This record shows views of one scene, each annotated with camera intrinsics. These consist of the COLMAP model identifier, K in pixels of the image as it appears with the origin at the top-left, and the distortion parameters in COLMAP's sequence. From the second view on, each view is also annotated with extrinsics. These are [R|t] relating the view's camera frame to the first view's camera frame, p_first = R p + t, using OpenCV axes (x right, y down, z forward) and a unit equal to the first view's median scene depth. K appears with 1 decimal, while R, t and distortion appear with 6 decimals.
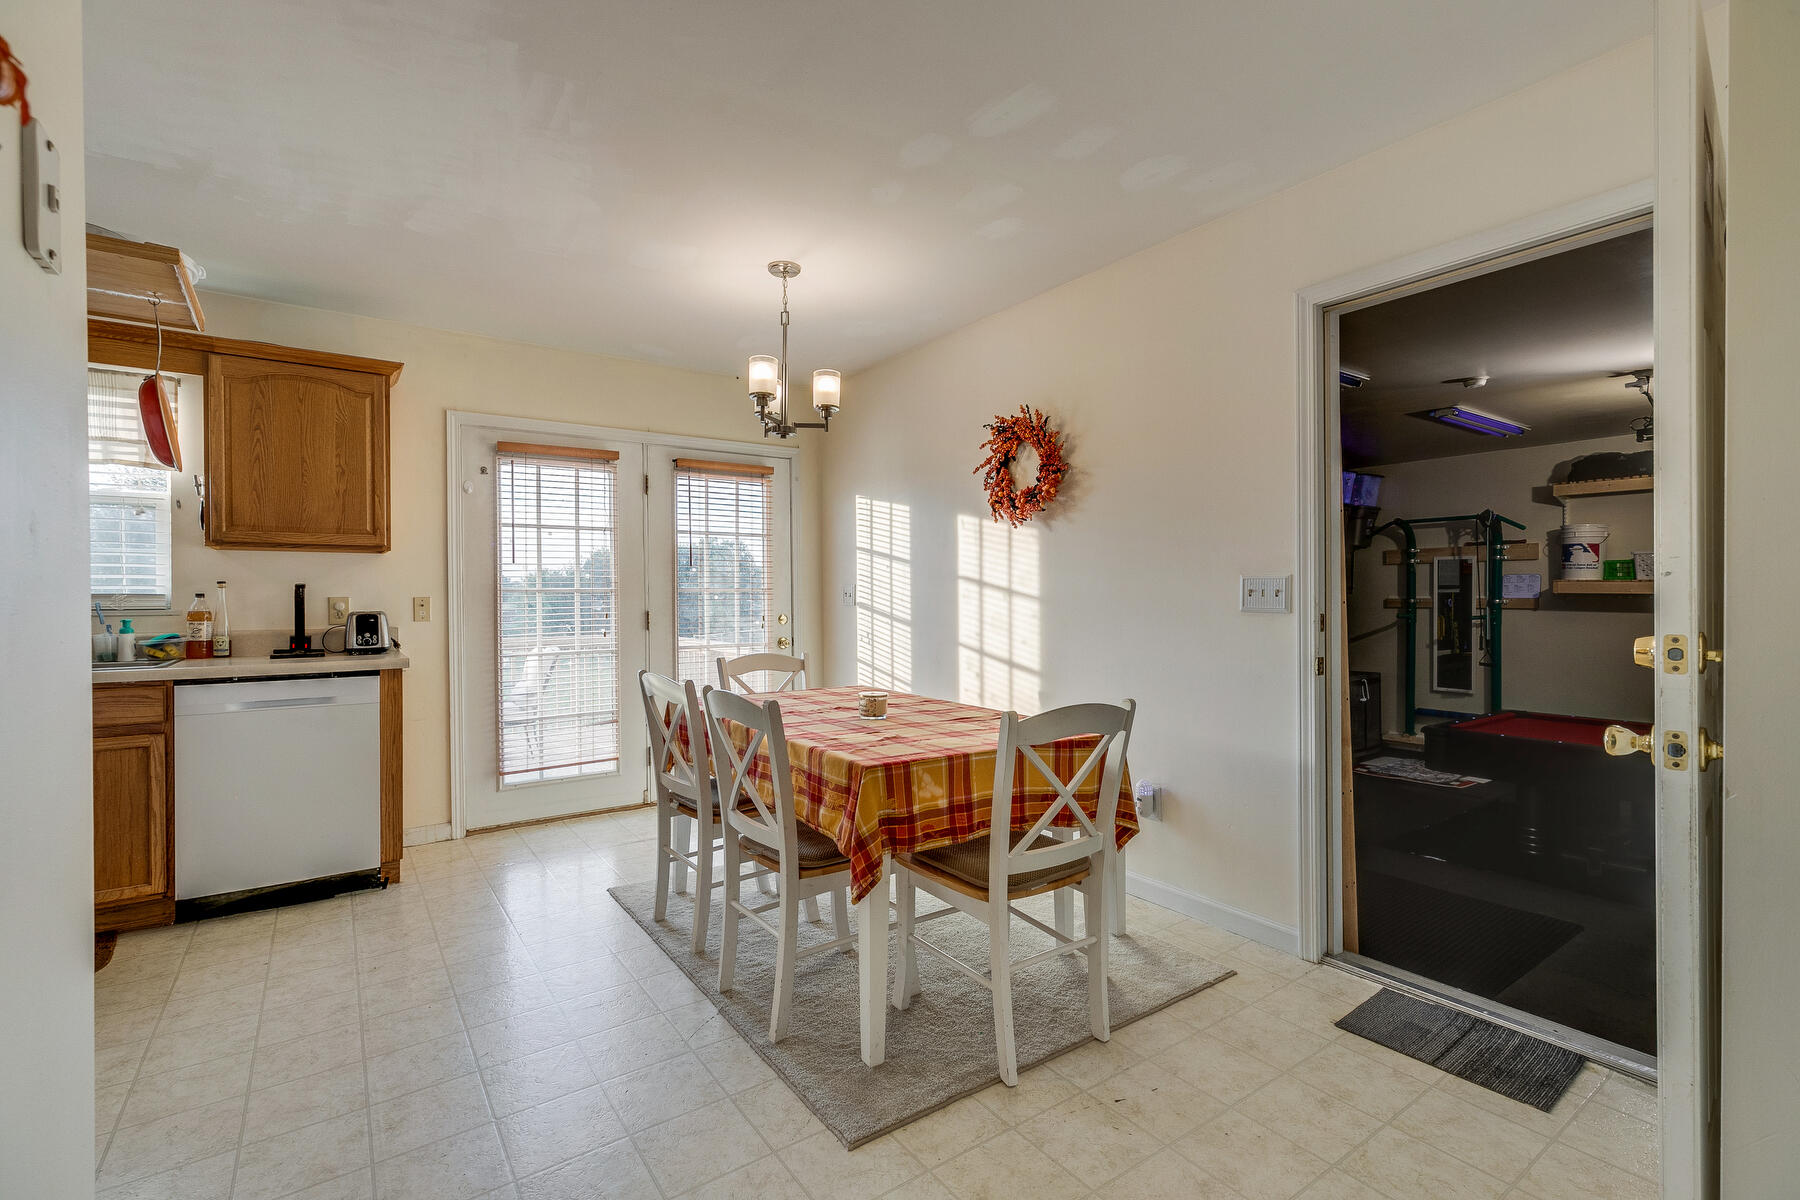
lens RADIAL K [[810.8, 0, 896.6], [0, 810.8, 589.5], [0, 0, 1]] dist [0.000894, -0.000007]
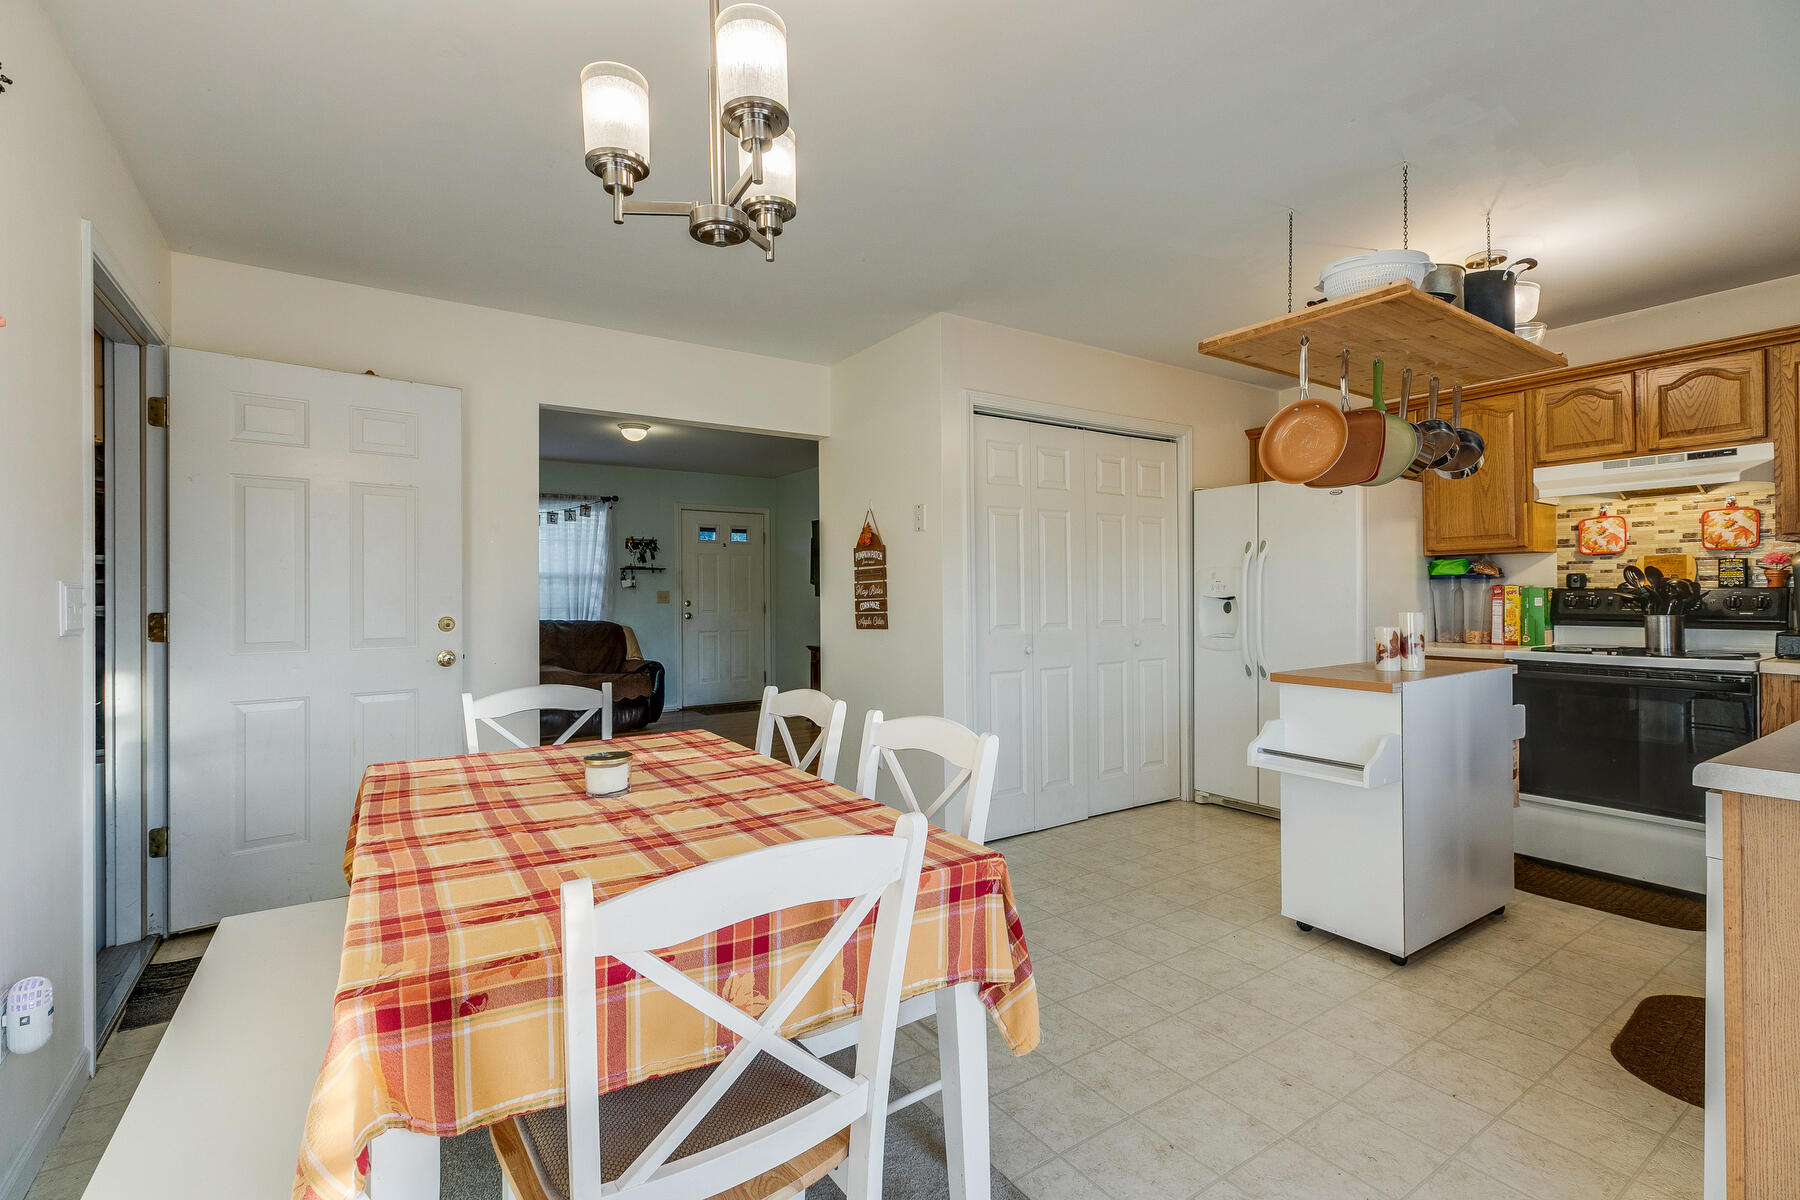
lens RADIAL K [[810.8, 0, 896.6], [0, 810.8, 589.5], [0, 0, 1]] dist [0.000894, -0.000007]
pose [[-0.999793, 0.011353, 0.016892, -0.226726], [0.011168, 0.999877, -0.011005, 0.005731], [-0.017014, -0.010814, -0.999797, 1.358574]]
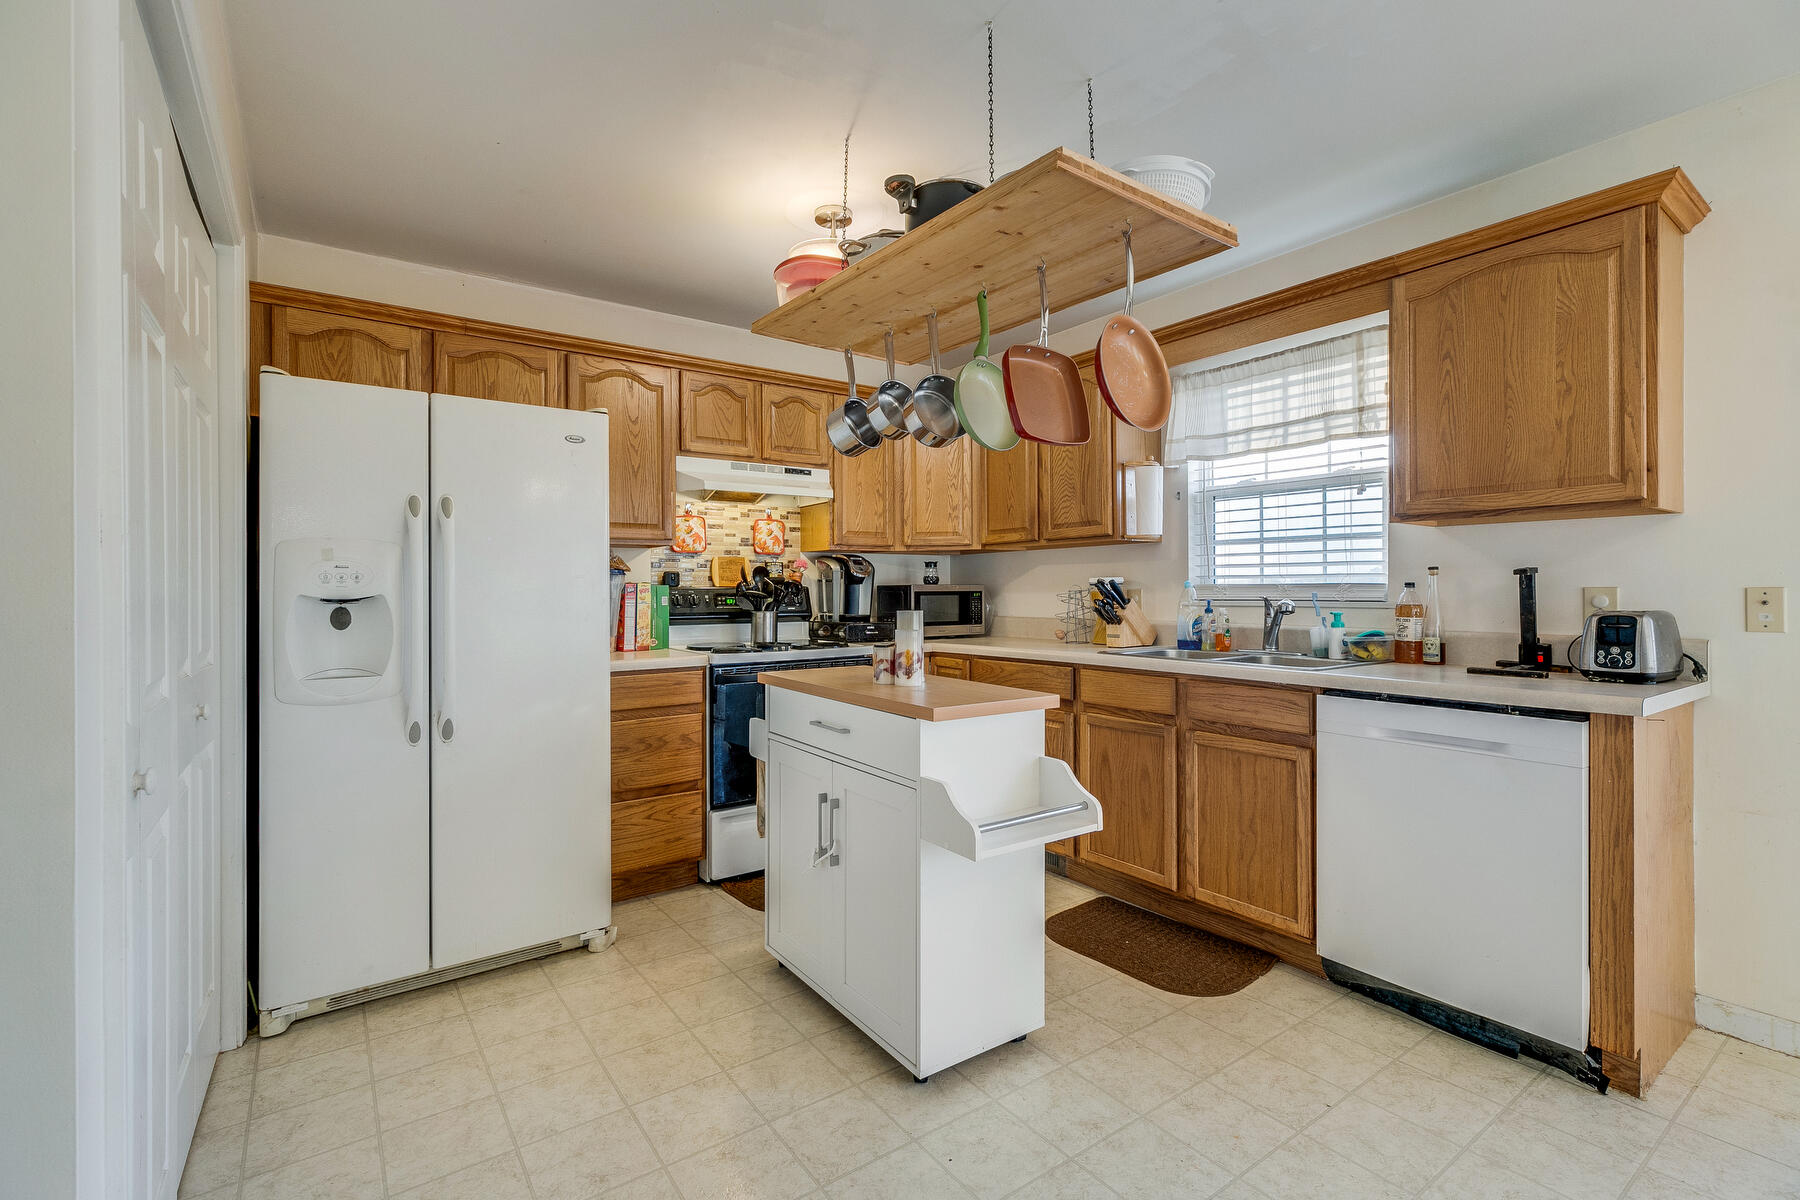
lens RADIAL K [[810.8, 0, 896.6], [0, 810.8, 589.5], [0, 0, 1]] dist [0.000894, -0.000007]
pose [[0.009014, 0.004501, -0.999949, -0.058204], [0.009238, 0.999947, 0.004585, 0.003518], [0.999917, -0.009279, 0.008972, 0.483892]]
